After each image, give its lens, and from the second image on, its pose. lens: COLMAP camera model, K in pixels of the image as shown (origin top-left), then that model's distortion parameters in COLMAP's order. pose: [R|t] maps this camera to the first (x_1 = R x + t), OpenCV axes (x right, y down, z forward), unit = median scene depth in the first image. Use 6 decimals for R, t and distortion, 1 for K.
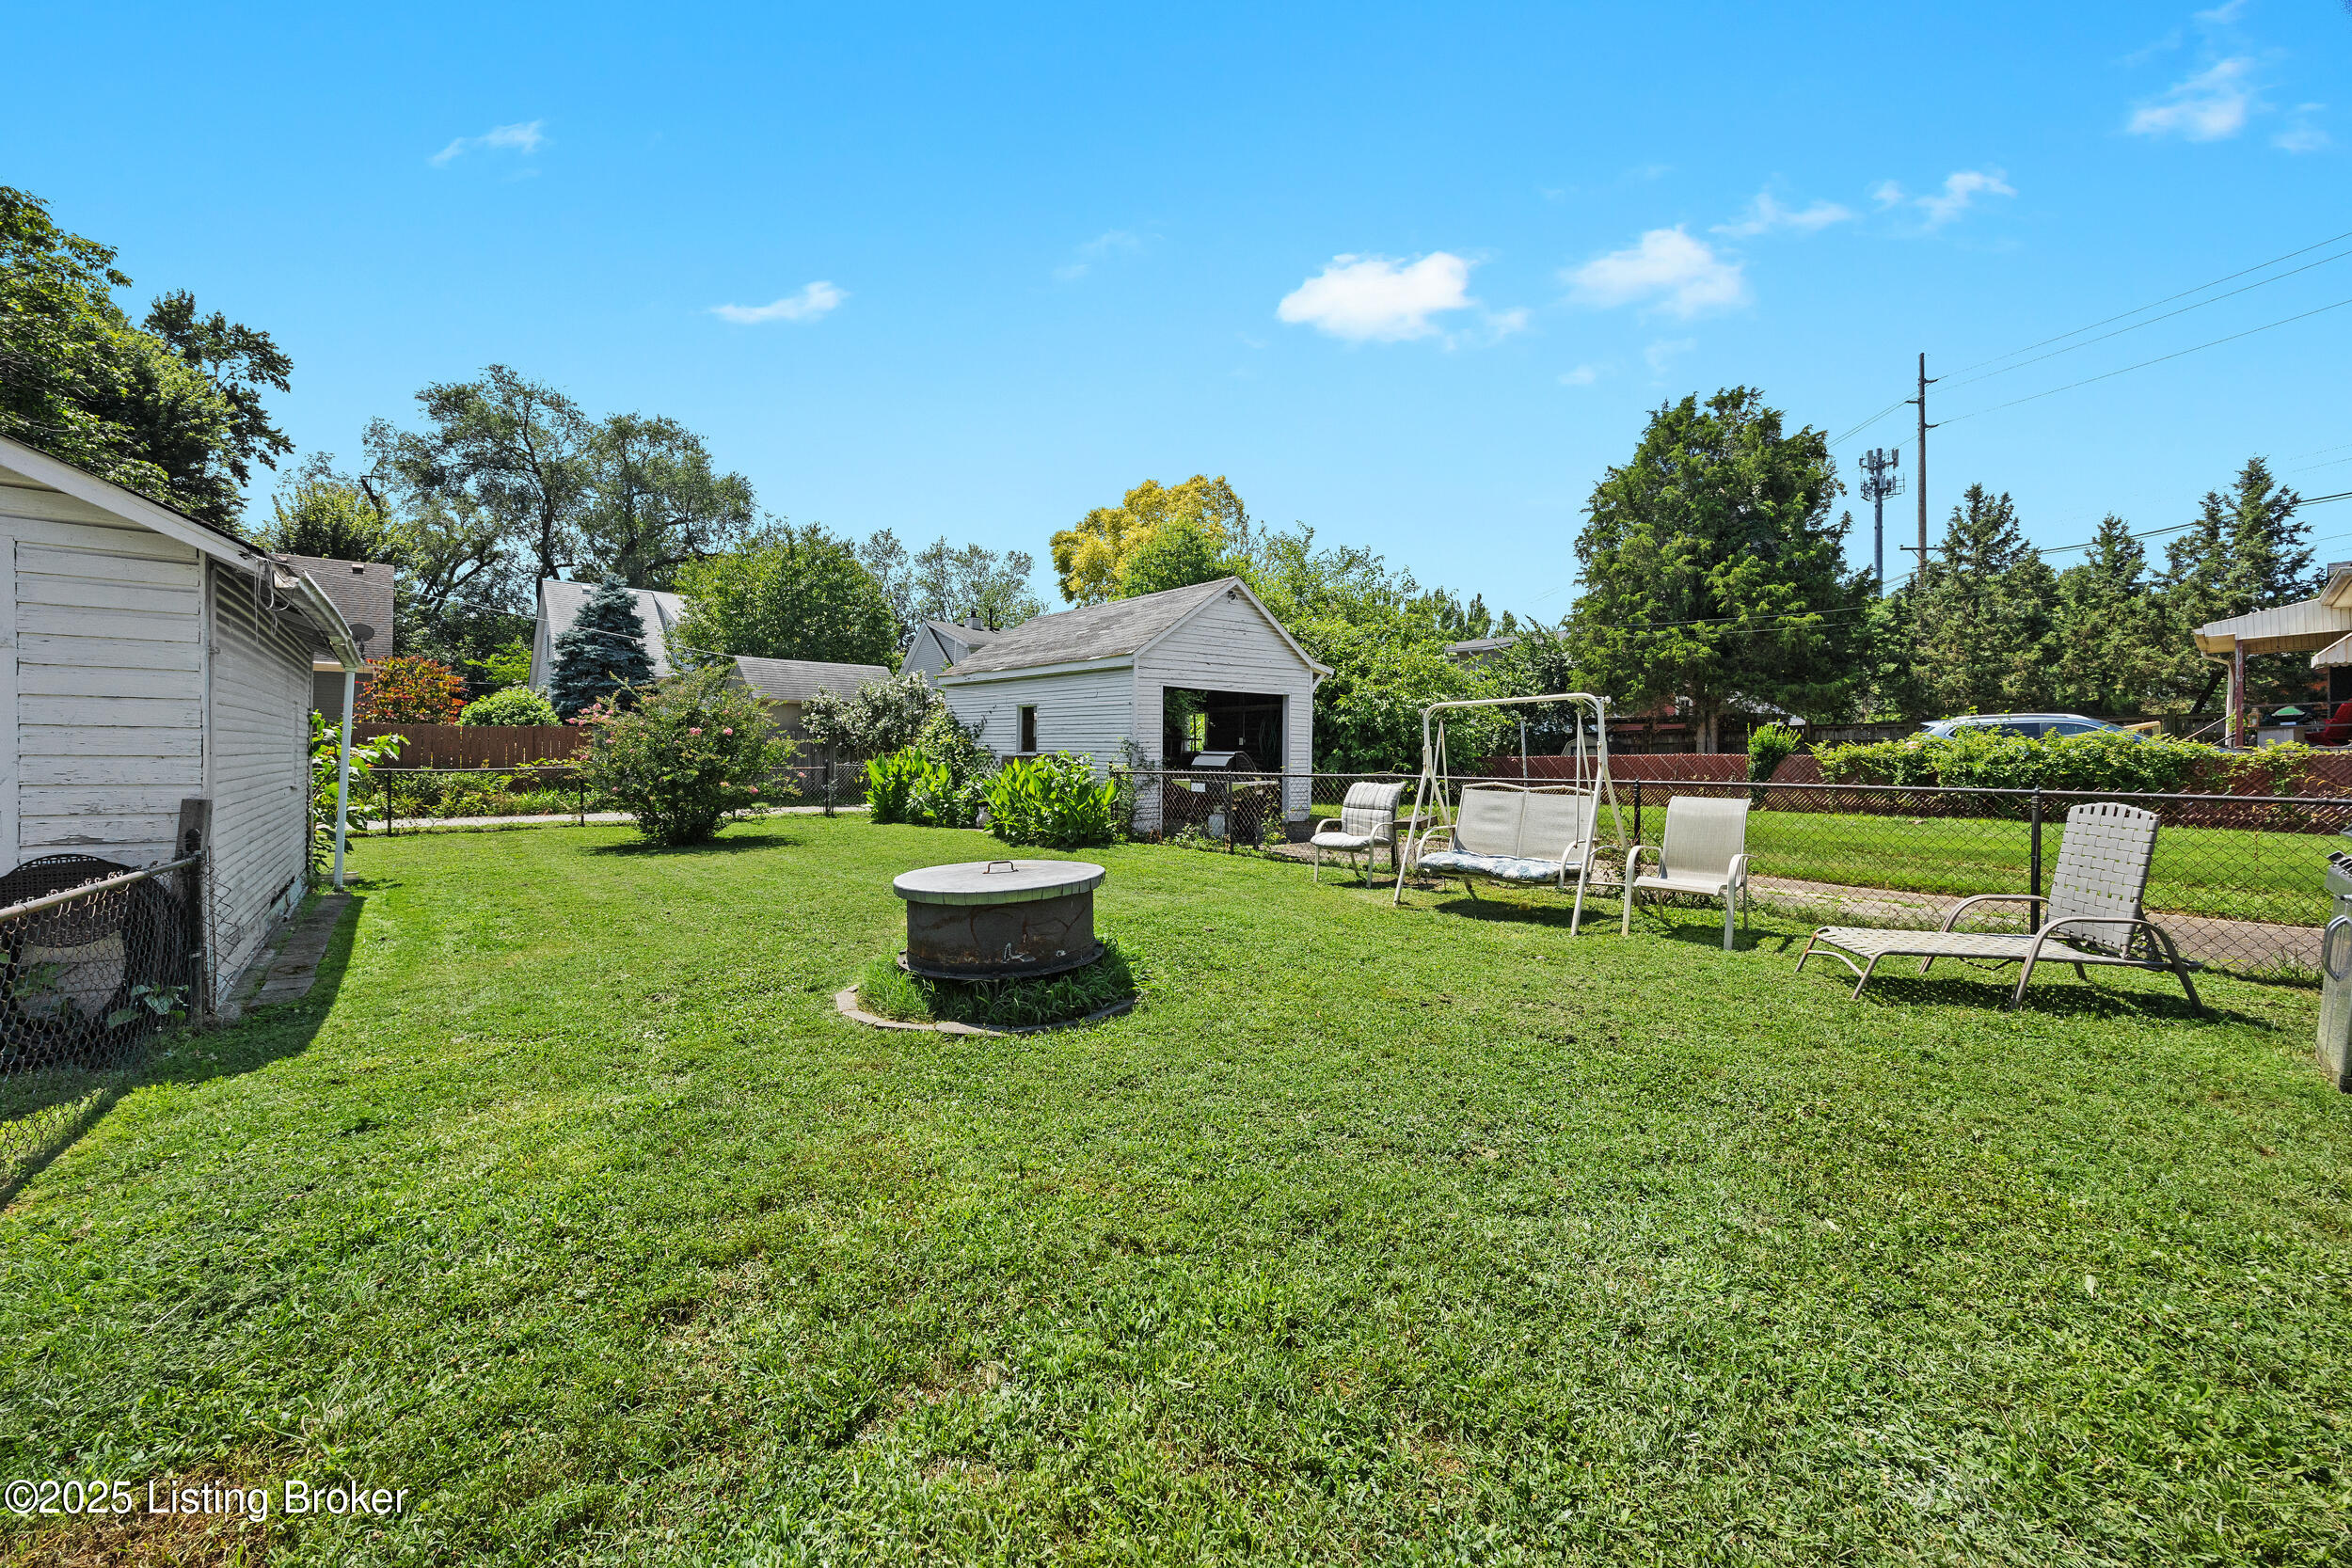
lens RADIAL K [[914.8, 0, 1186.5], [0, 914.8, 730.5], [0, 0, 1]] dist [-0.000003, 0.000334]
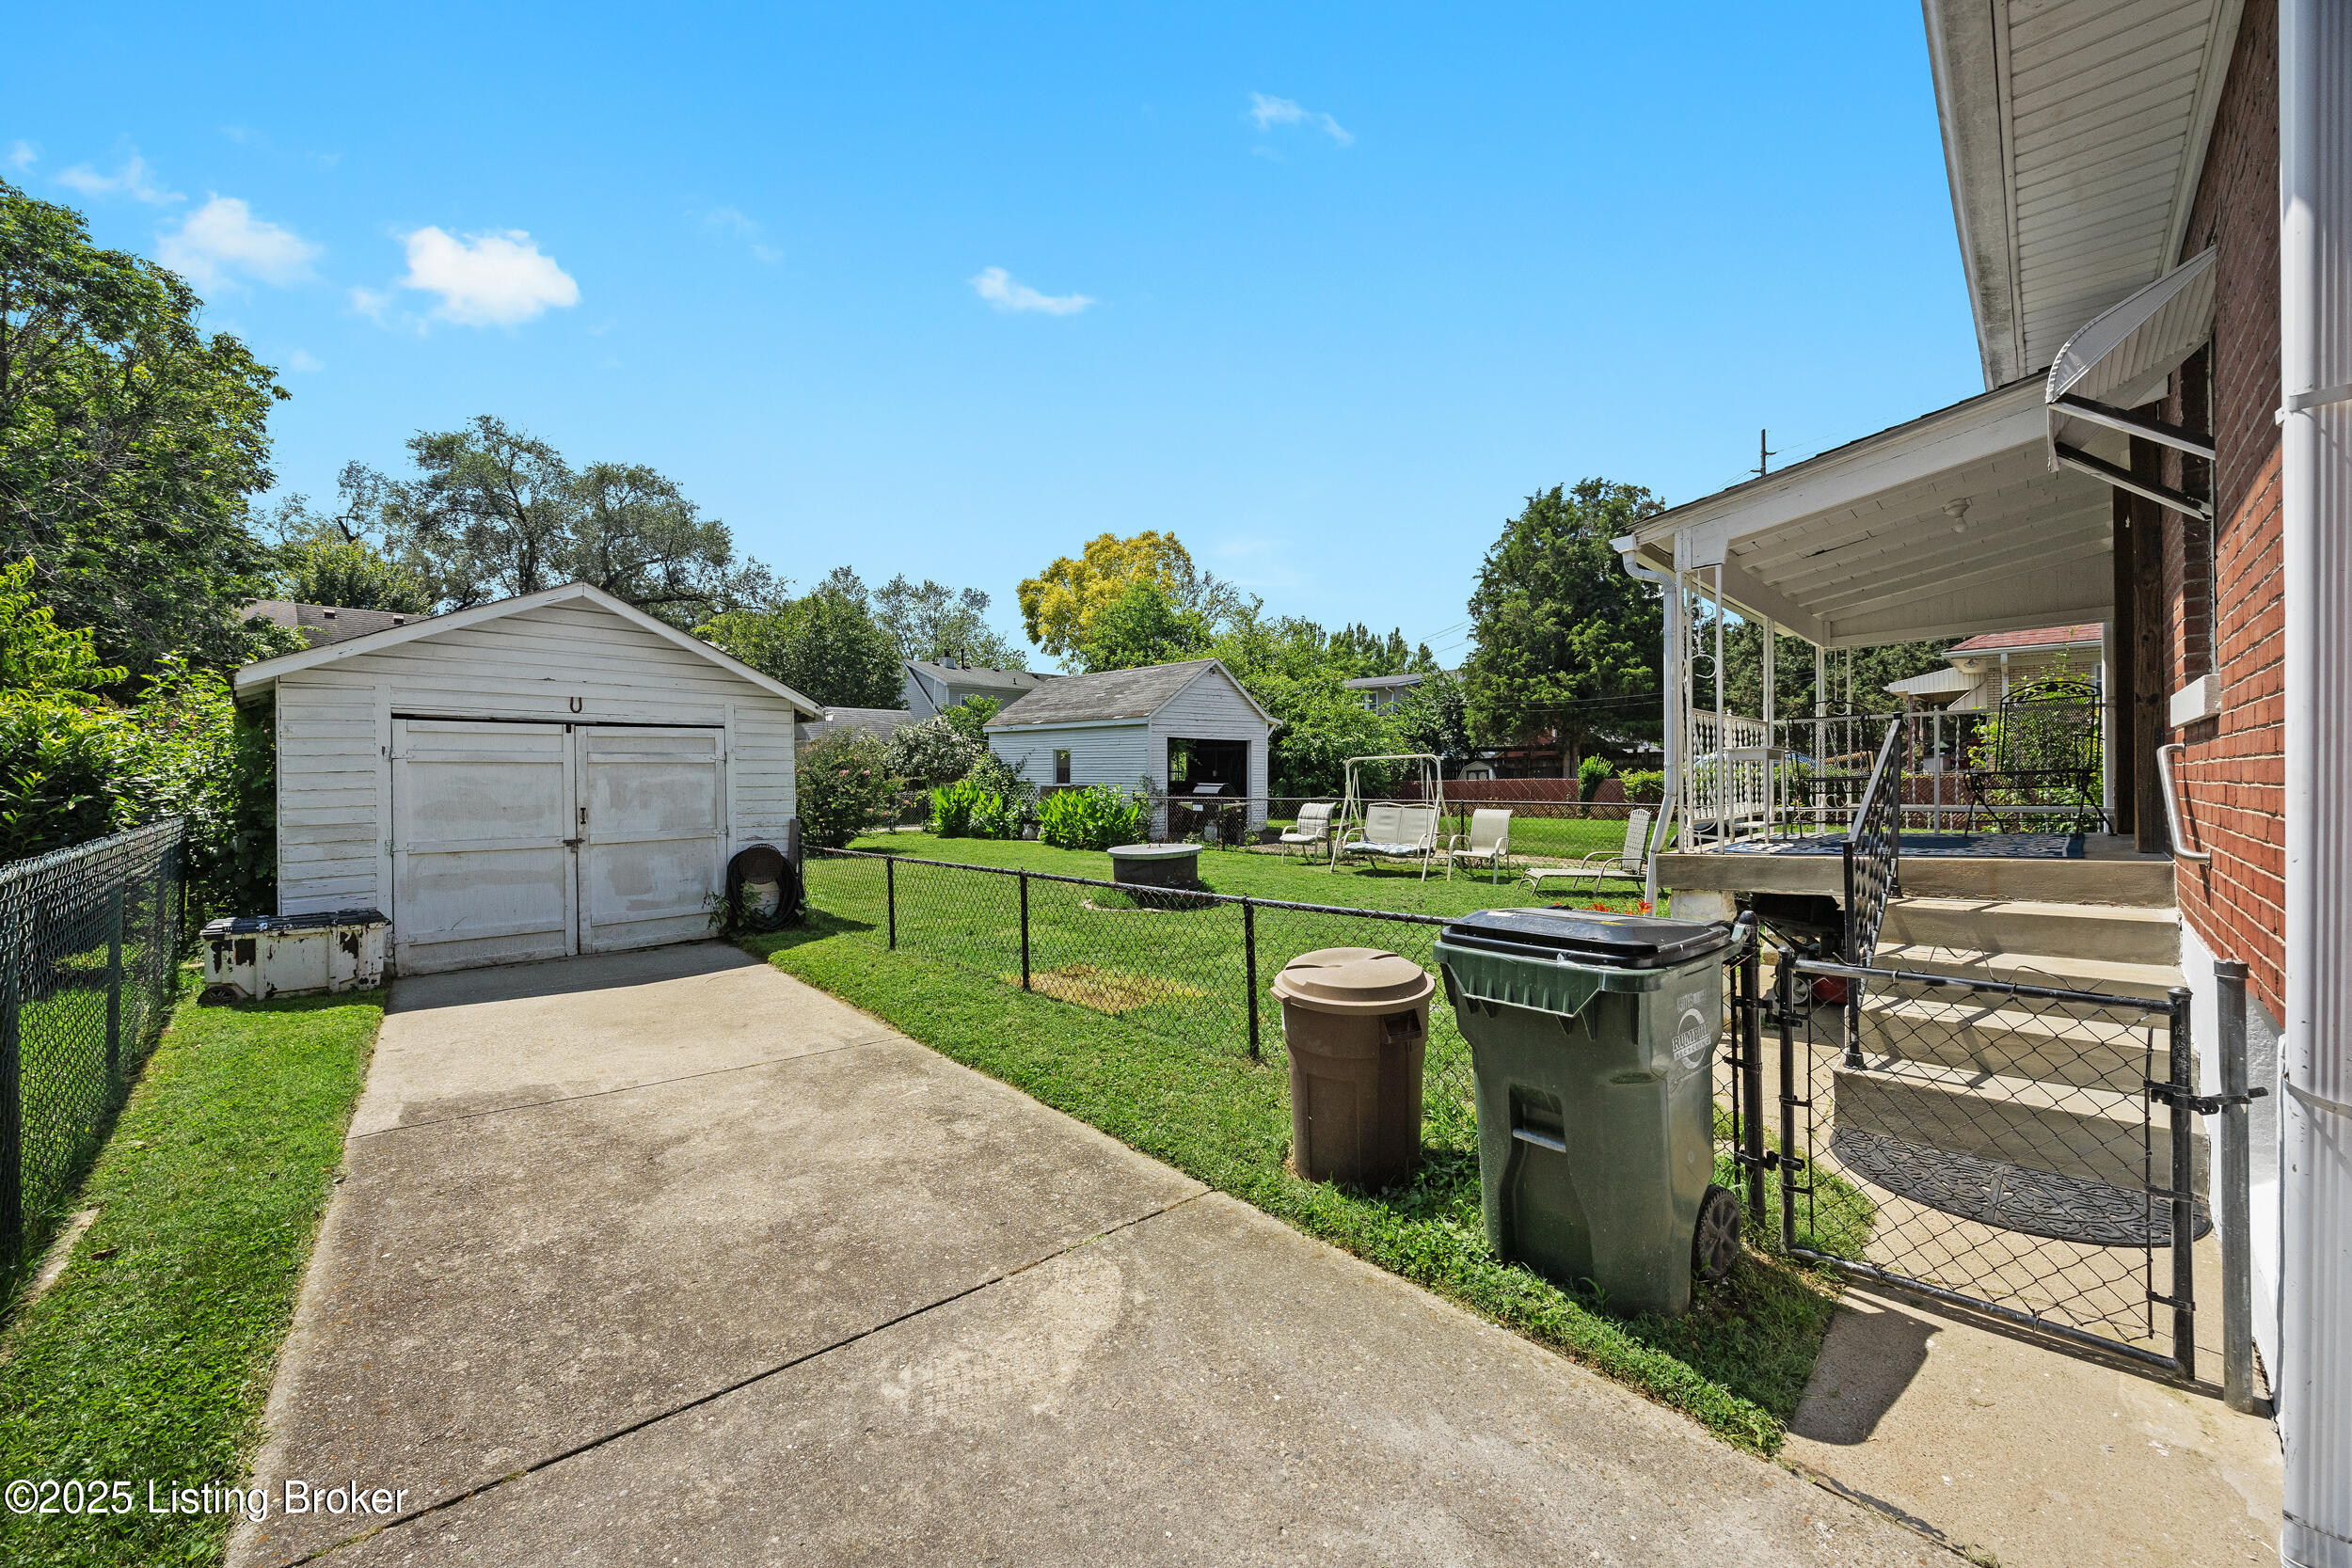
lens RADIAL K [[897.2, 0, 1192.9], [0, 897.2, 765.6], [0, 0, 1]] dist [-0.001986, -0.000219]
pose [[0.996586, -0.008630, 0.082111, -0.048300], [0.007365, 0.999850, 0.015698, -0.012316], [-0.082234, -0.015039, 0.996500, -0.190697]]
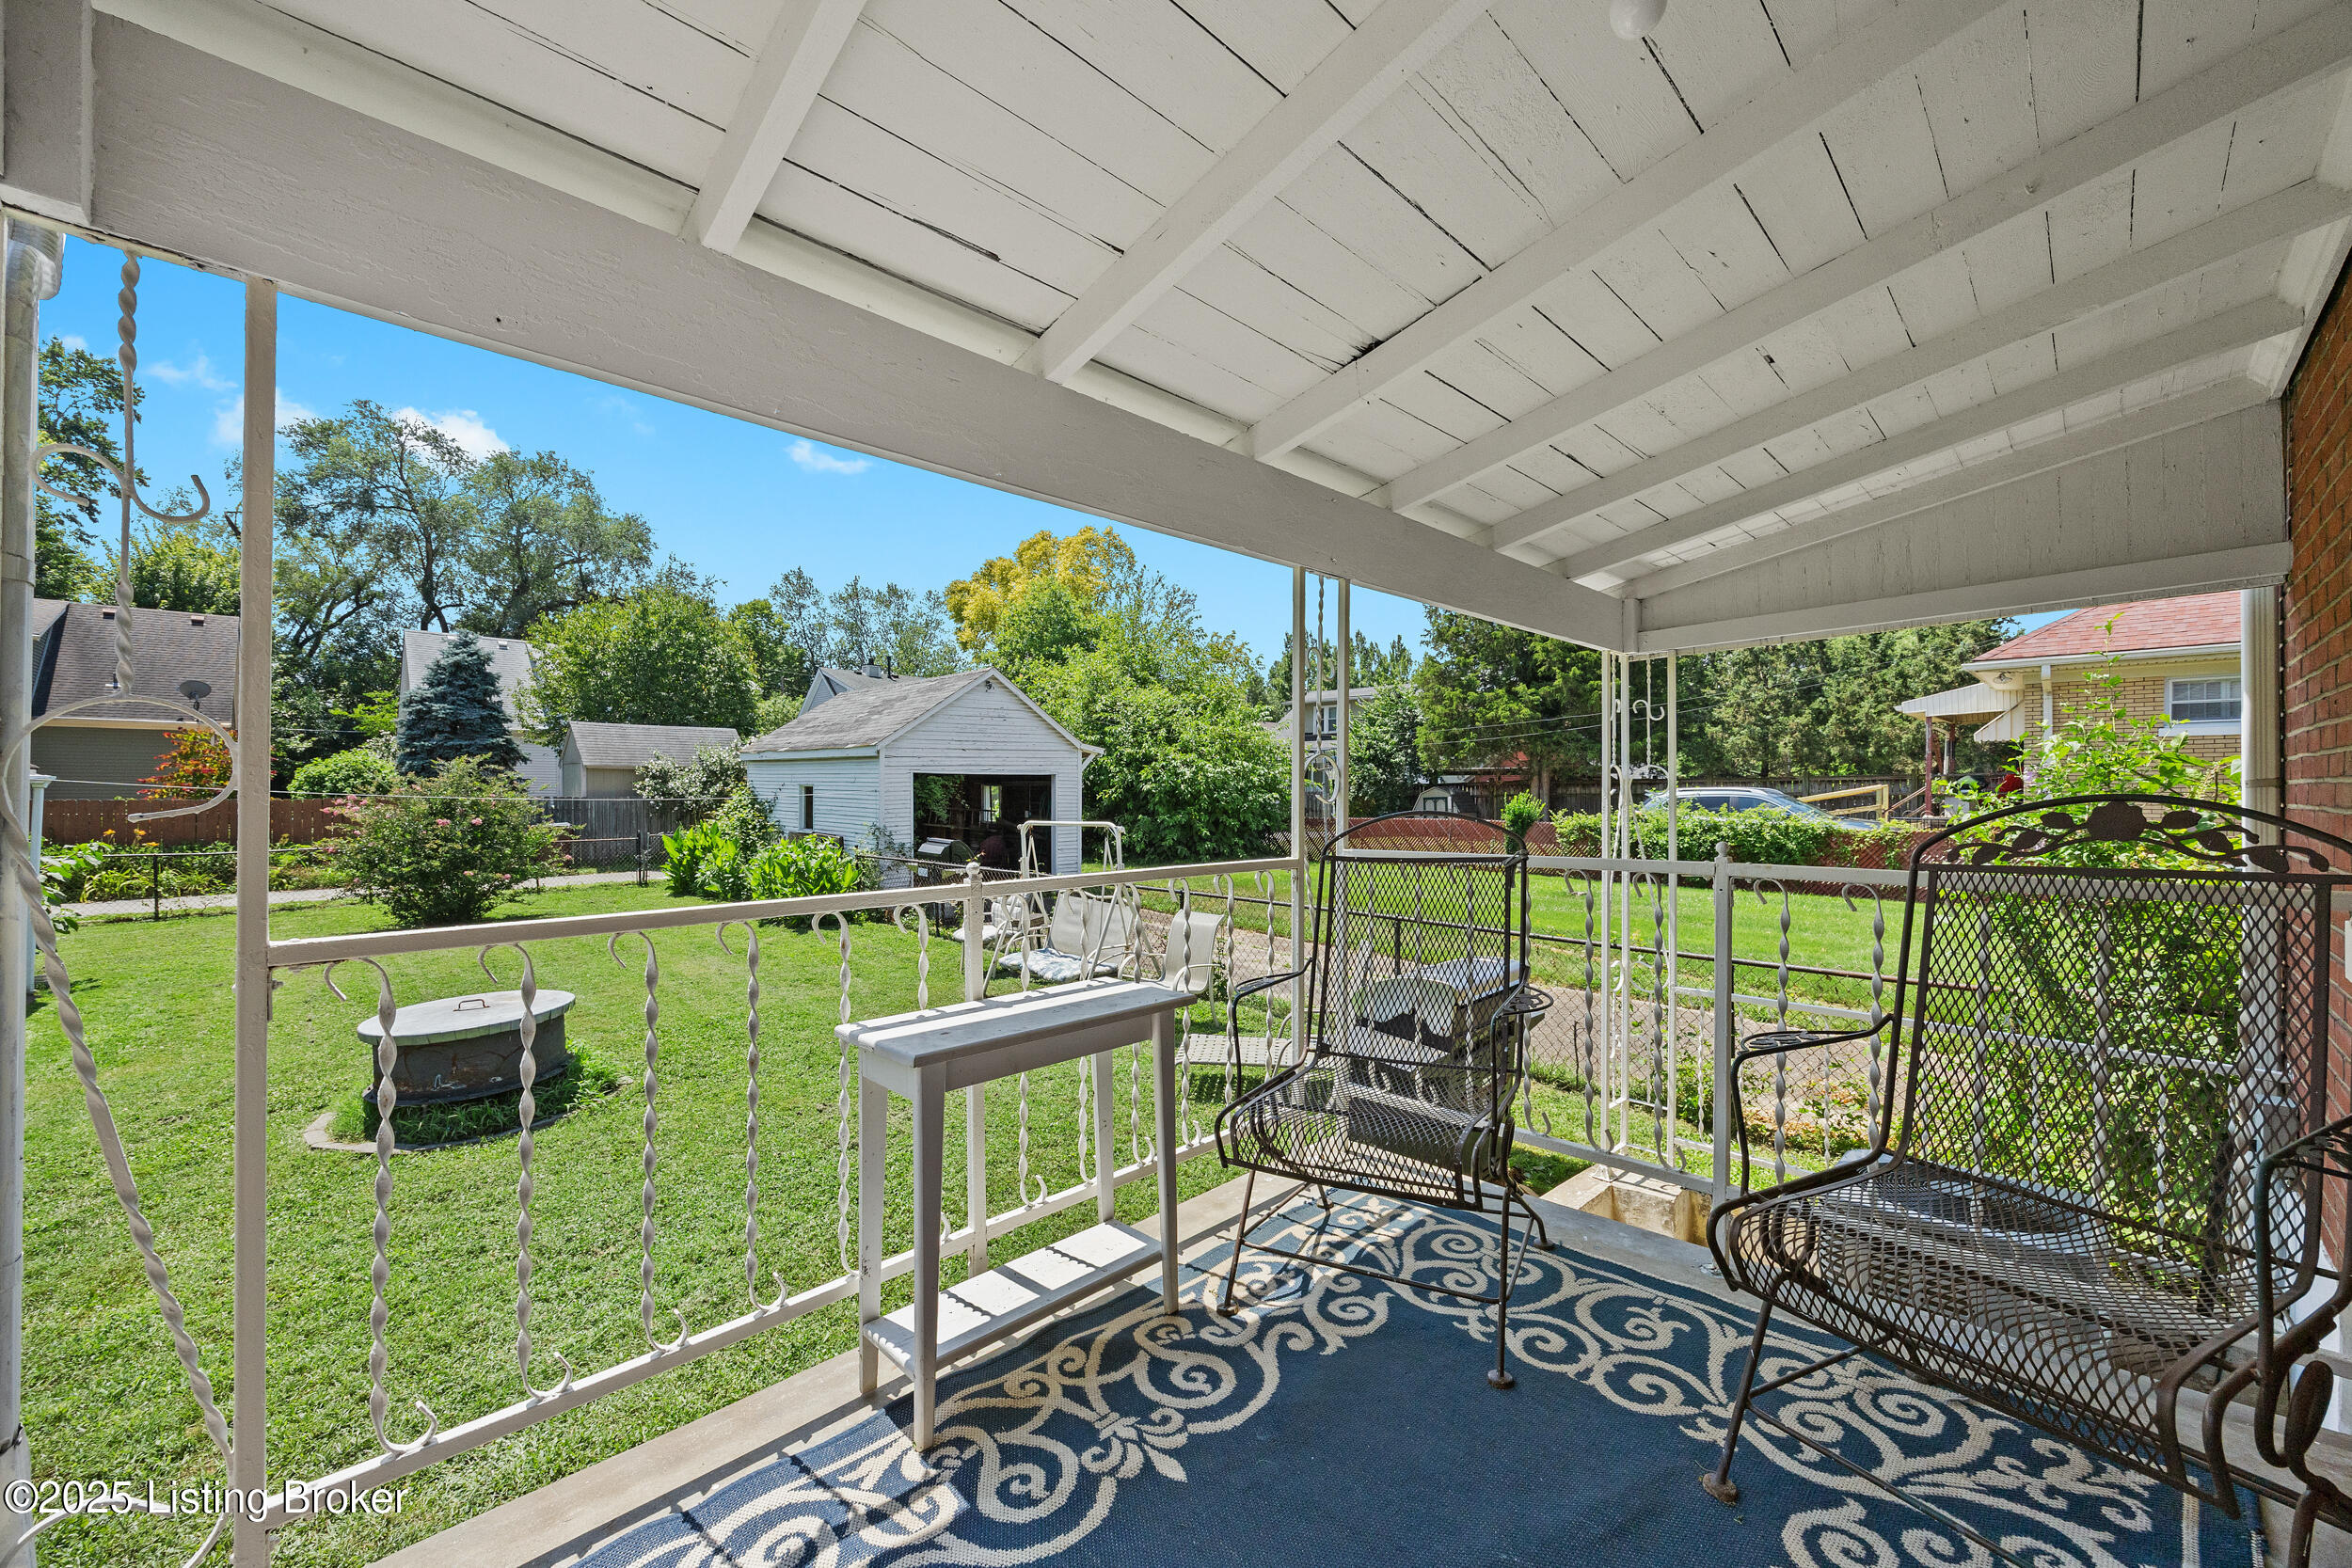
lens RADIAL K [[912.8, 0, 1197.4], [0, 912.8, 785.9], [0, 0, 1]] dist [-0.000278, -0.000461]
pose [[0.998144, -0.004142, 0.060761, 0.115883], [0.002559, 0.999656, 0.026106, -0.028924], [-0.060849, -0.025902, 0.997811, -0.044783]]
